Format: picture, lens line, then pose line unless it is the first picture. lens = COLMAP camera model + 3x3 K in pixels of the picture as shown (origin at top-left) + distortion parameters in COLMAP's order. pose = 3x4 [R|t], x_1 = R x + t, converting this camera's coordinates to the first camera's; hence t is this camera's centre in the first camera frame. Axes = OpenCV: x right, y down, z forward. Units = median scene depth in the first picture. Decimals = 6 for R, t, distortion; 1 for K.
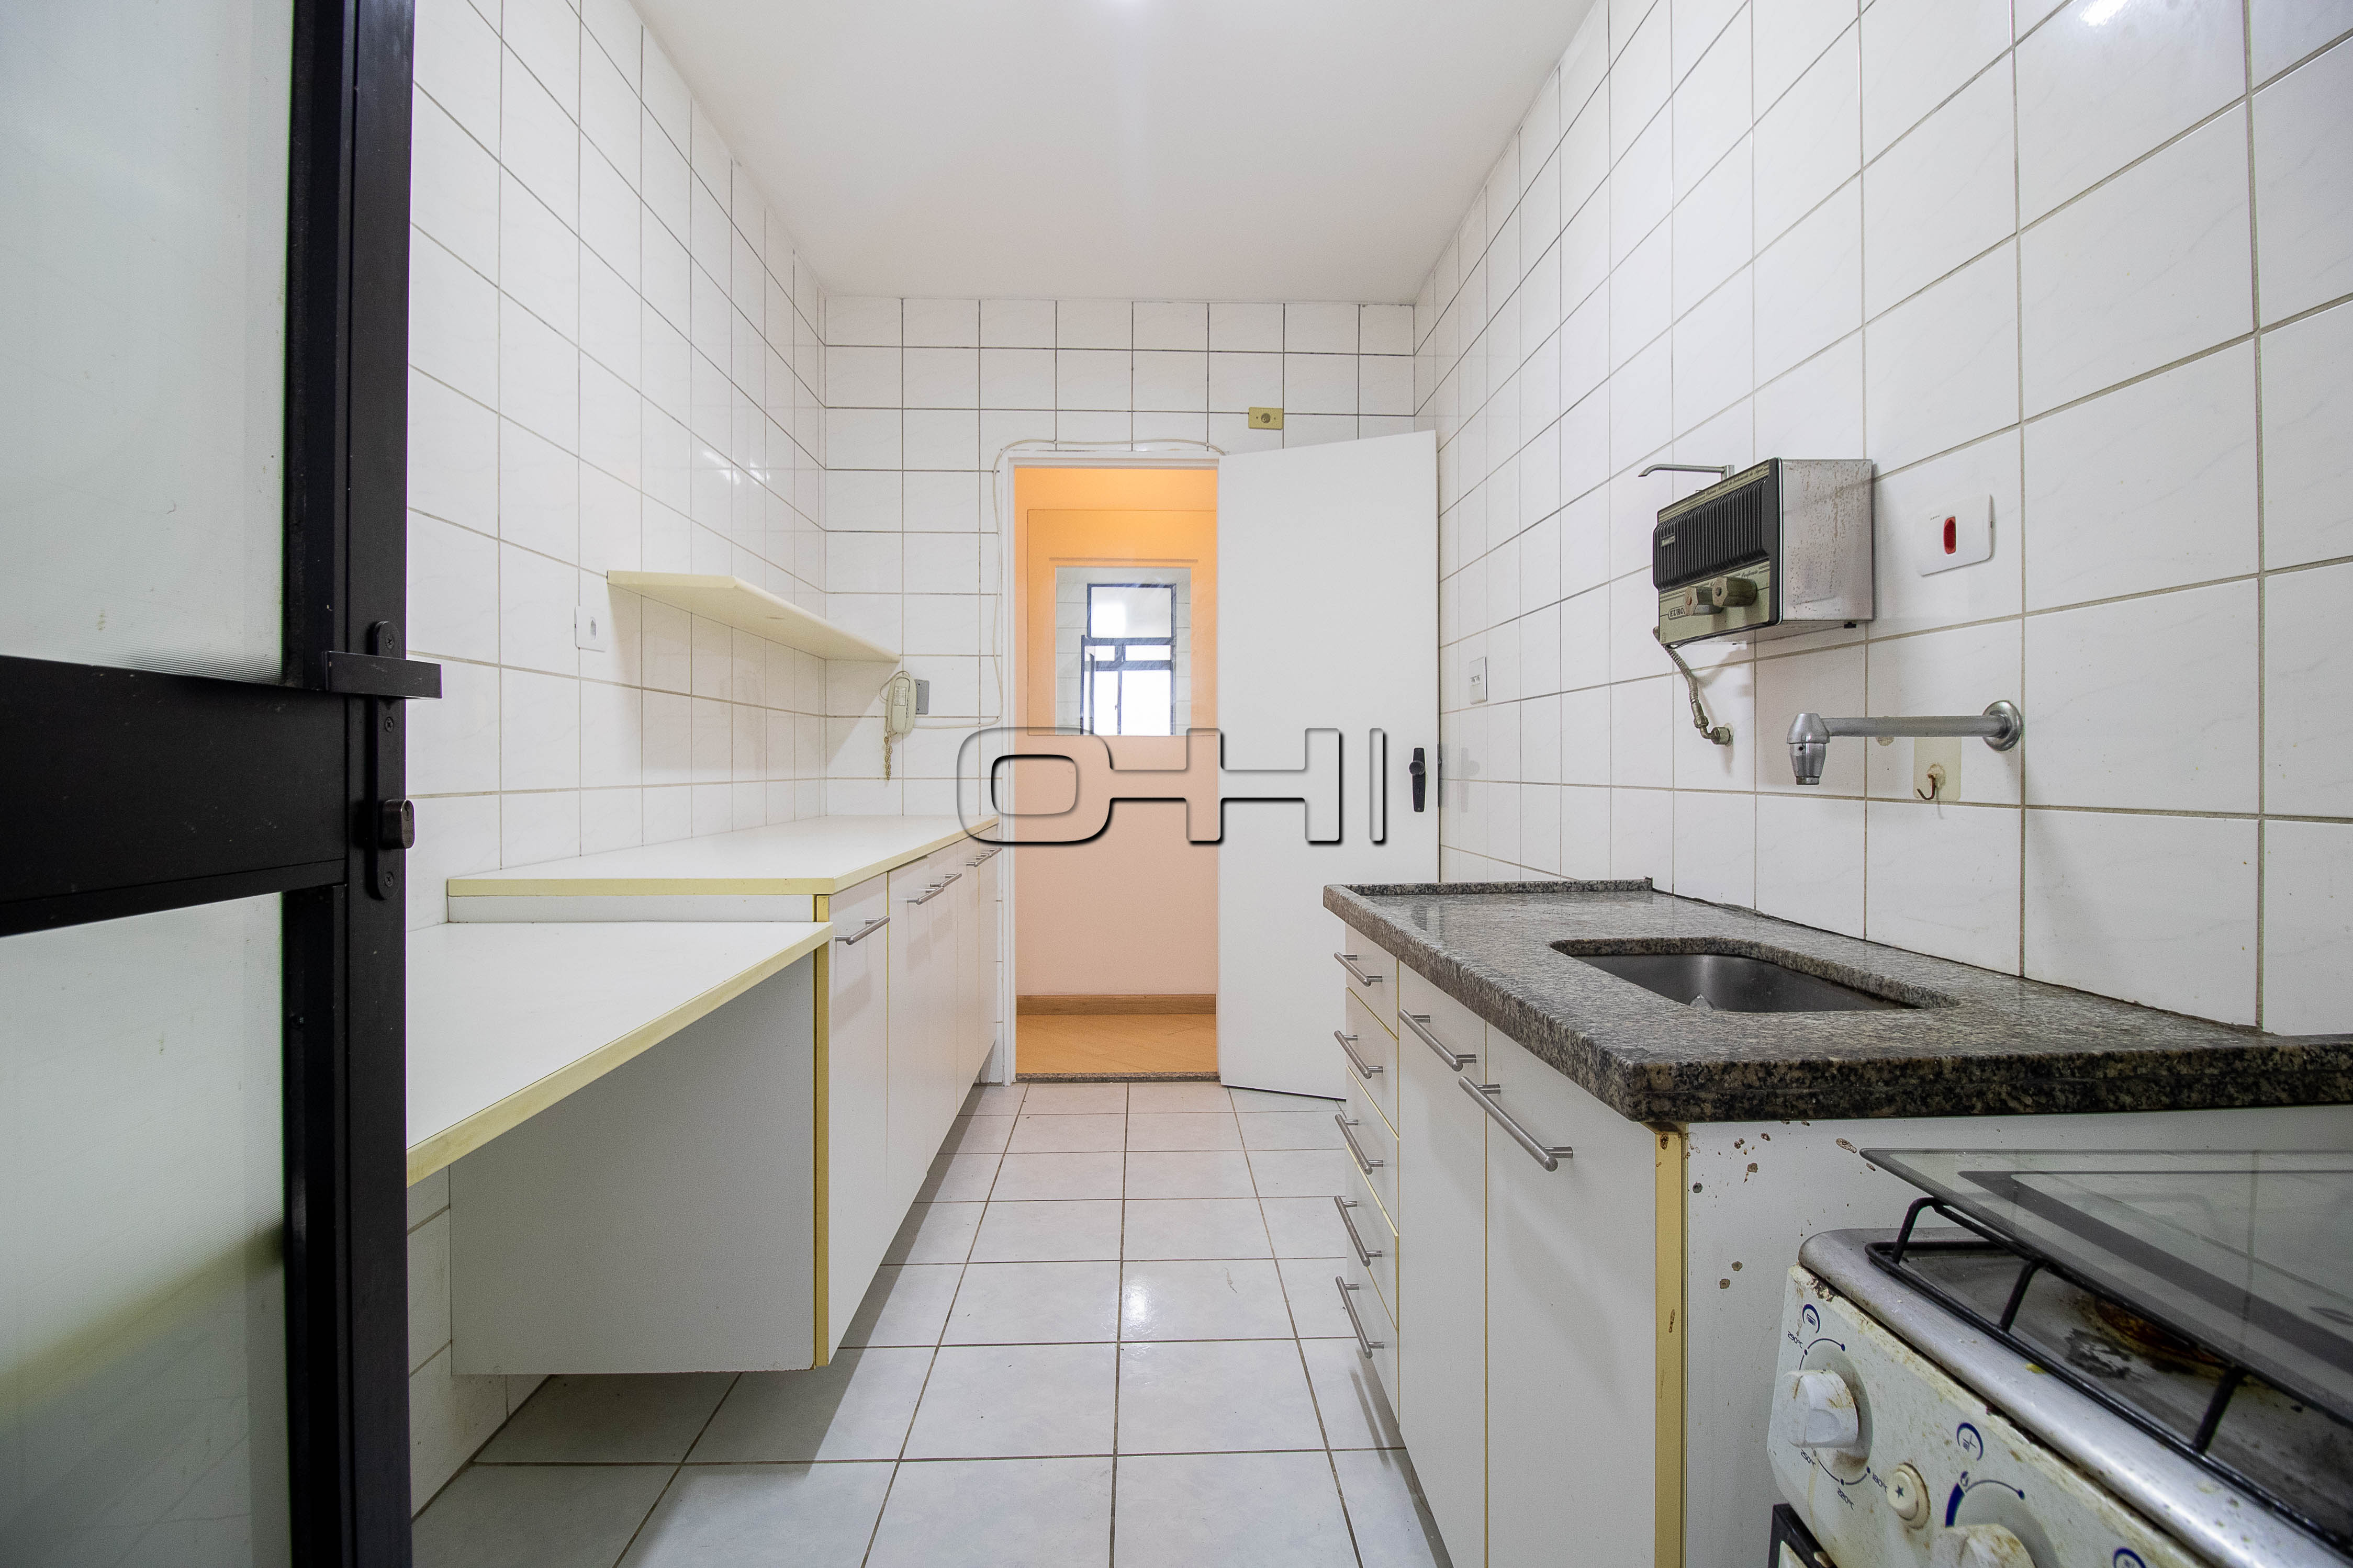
lens RADIAL K [[1093.3, 0, 1176.9], [0, 1093.3, 770.1], [0, 0, 1]] dist [0.003524, -0.015491]
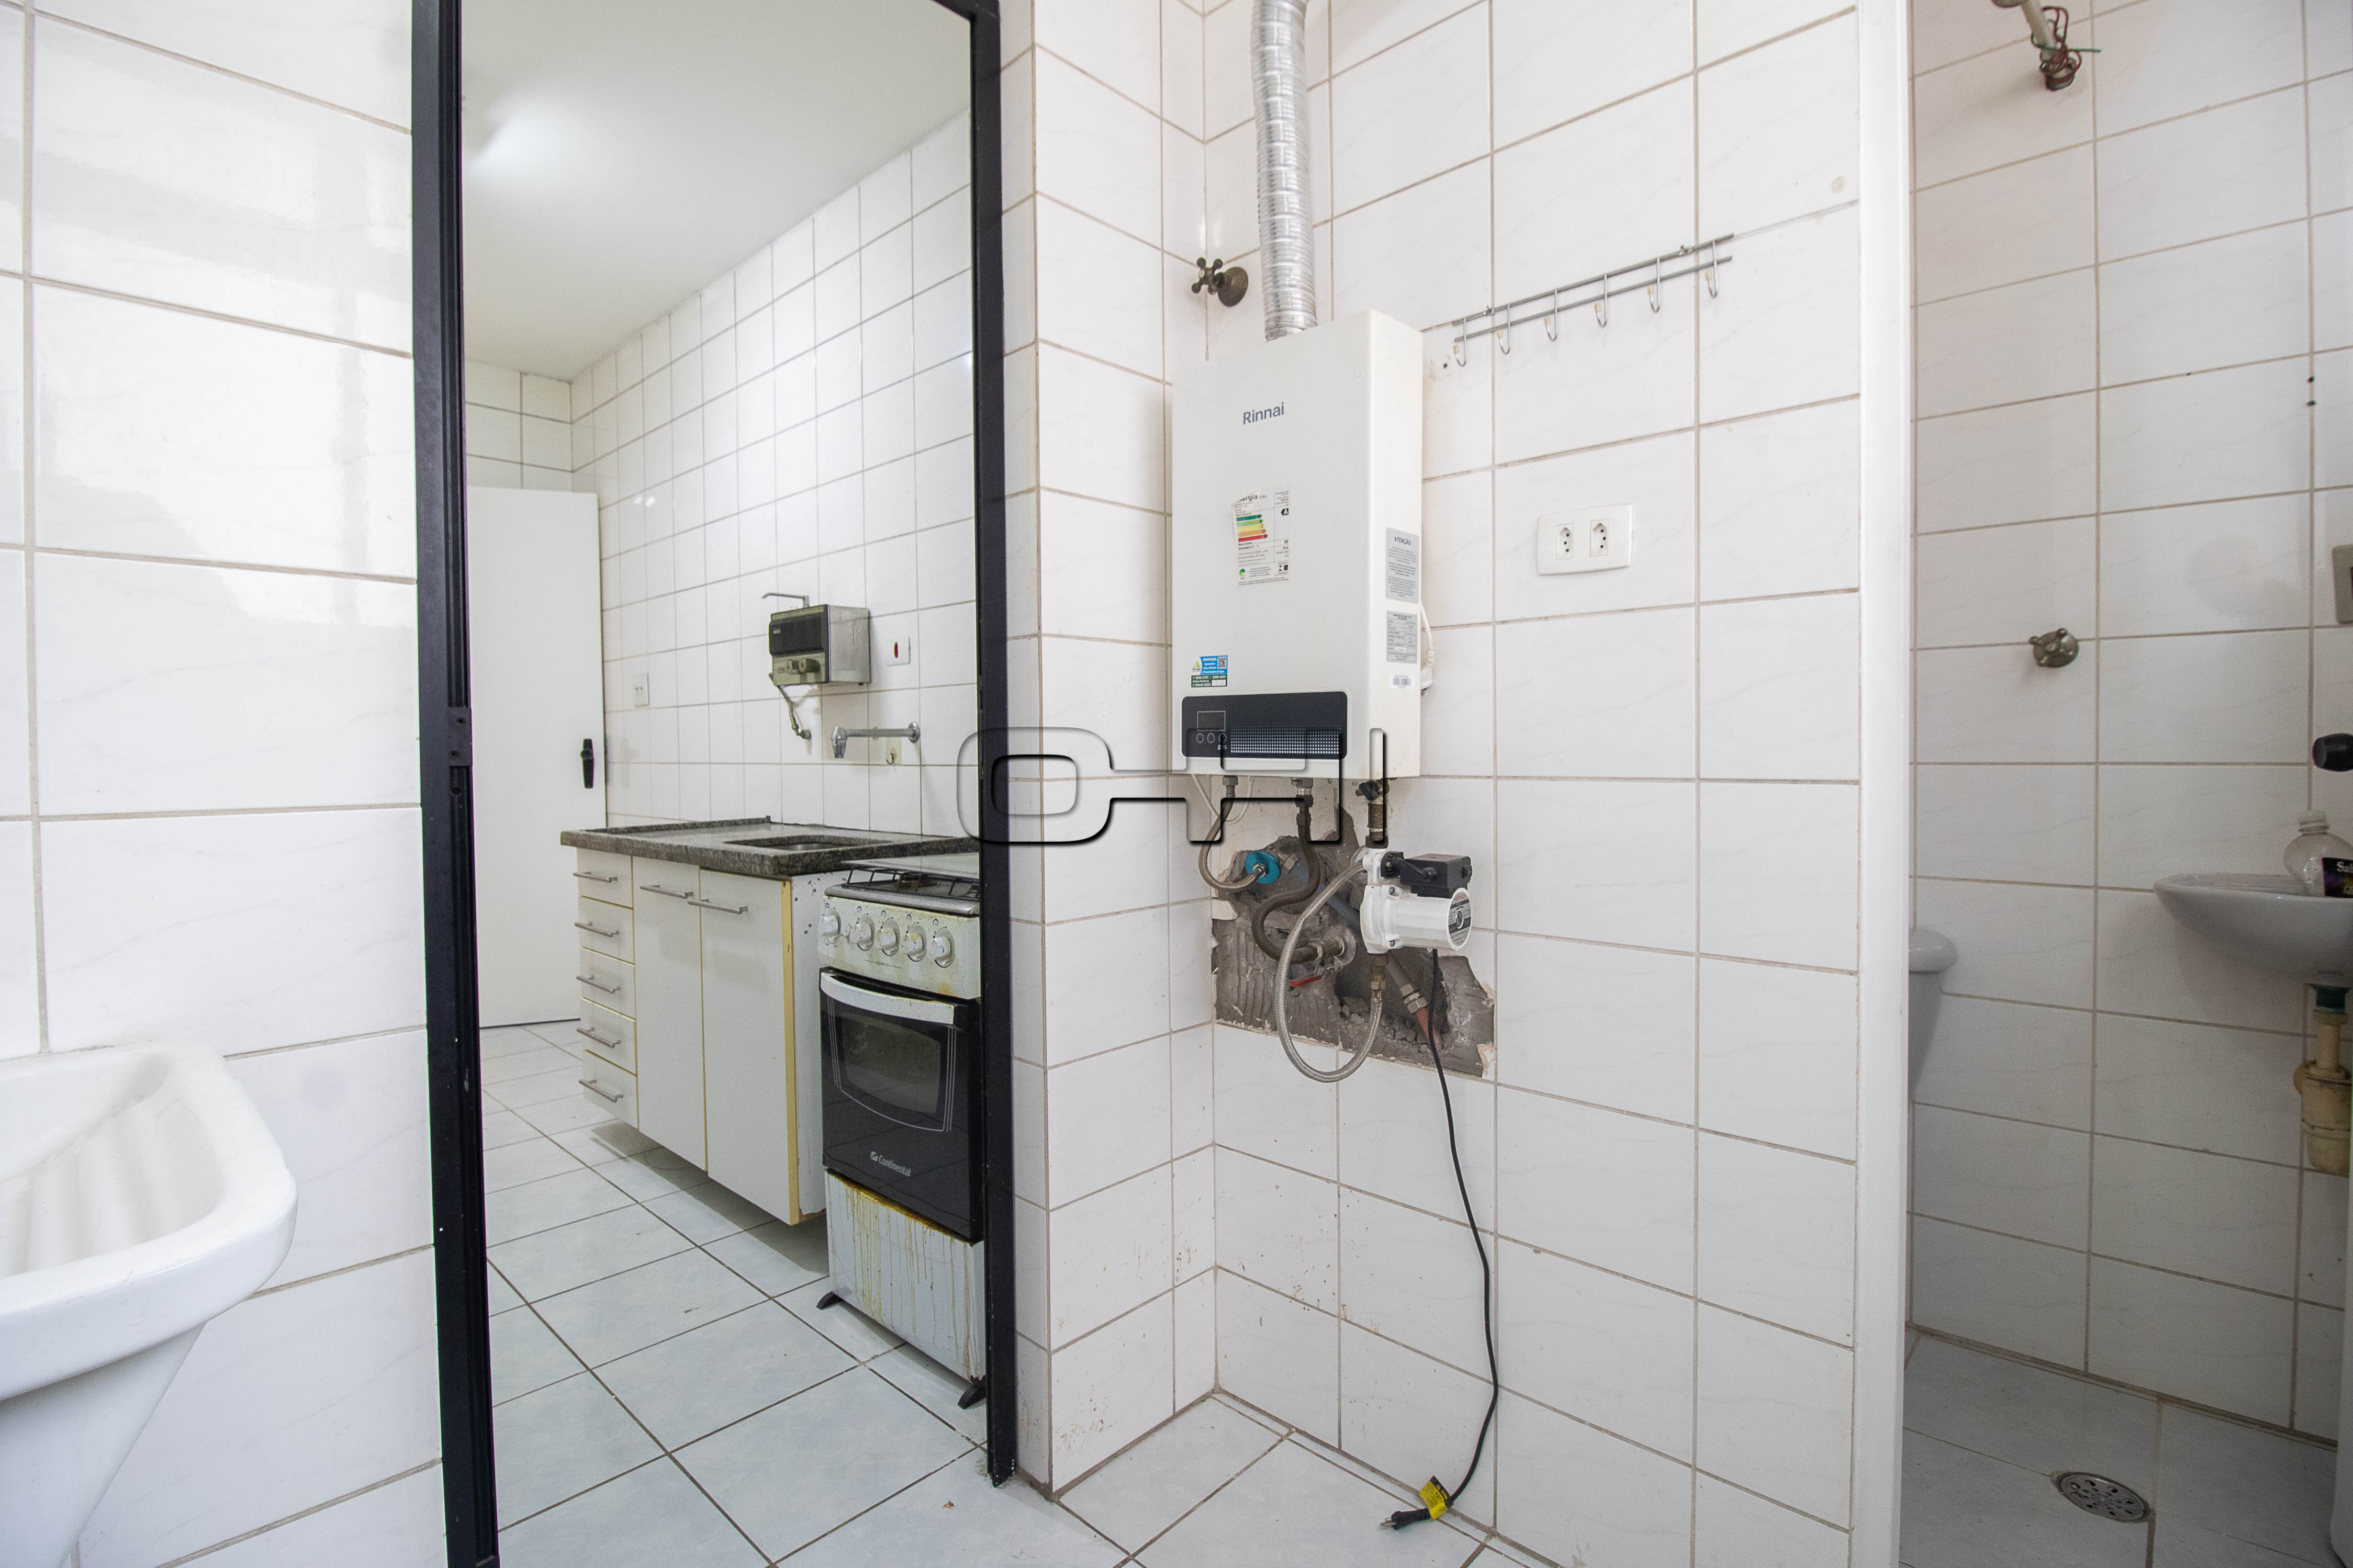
lens RADIAL K [[1093.3, 0, 1176.9], [0, 1093.3, 770.1], [0, 0, 1]] dist [0.003524, -0.015491]
pose [[0.710909, -0.021446, 0.702957, -0.439034], [0.012728, 0.999764, 0.017630, 0.006053], [-0.703169, -0.003586, 0.711014, -0.929018]]
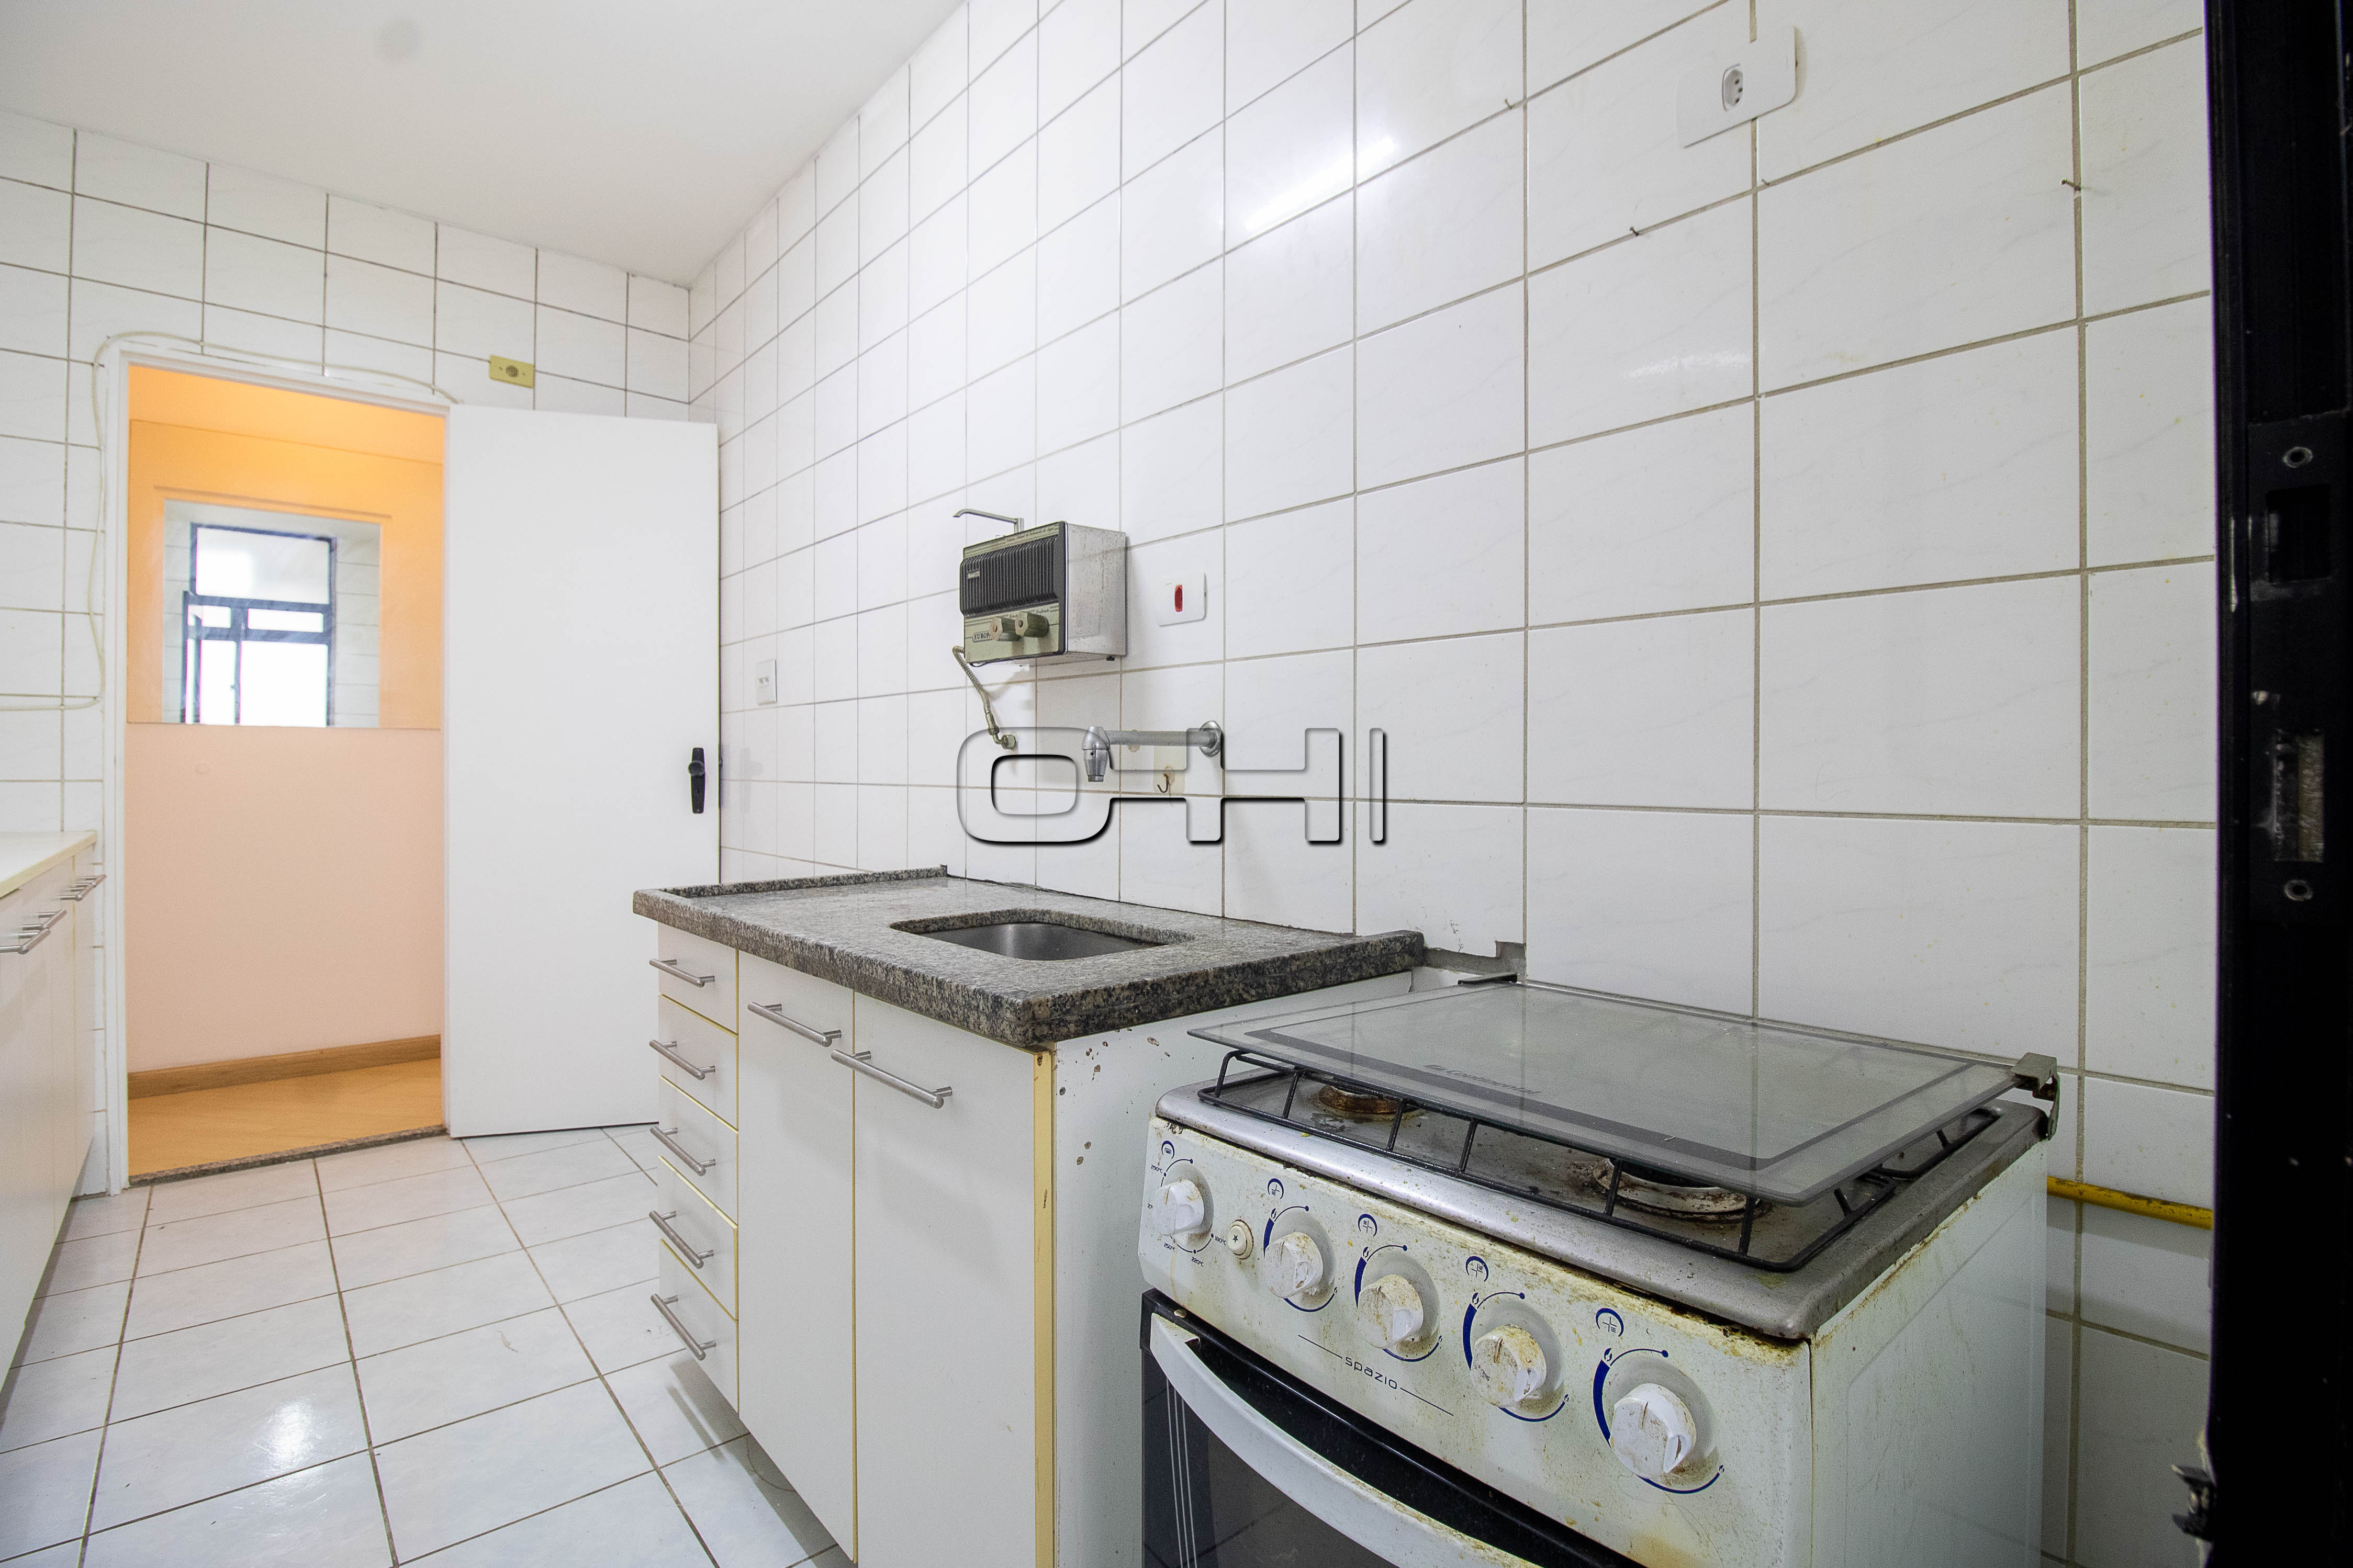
lens RADIAL K [[1093.3, 0, 1176.9], [0, 1093.3, 770.1], [0, 0, 1]] dist [0.003524, -0.015491]
pose [[0.779319, 0.001860, 0.626625, -0.127790], [-0.001191, 0.999998, -0.001487, 0.001167], [-0.626626, 0.000412, 0.779320, -0.054472]]
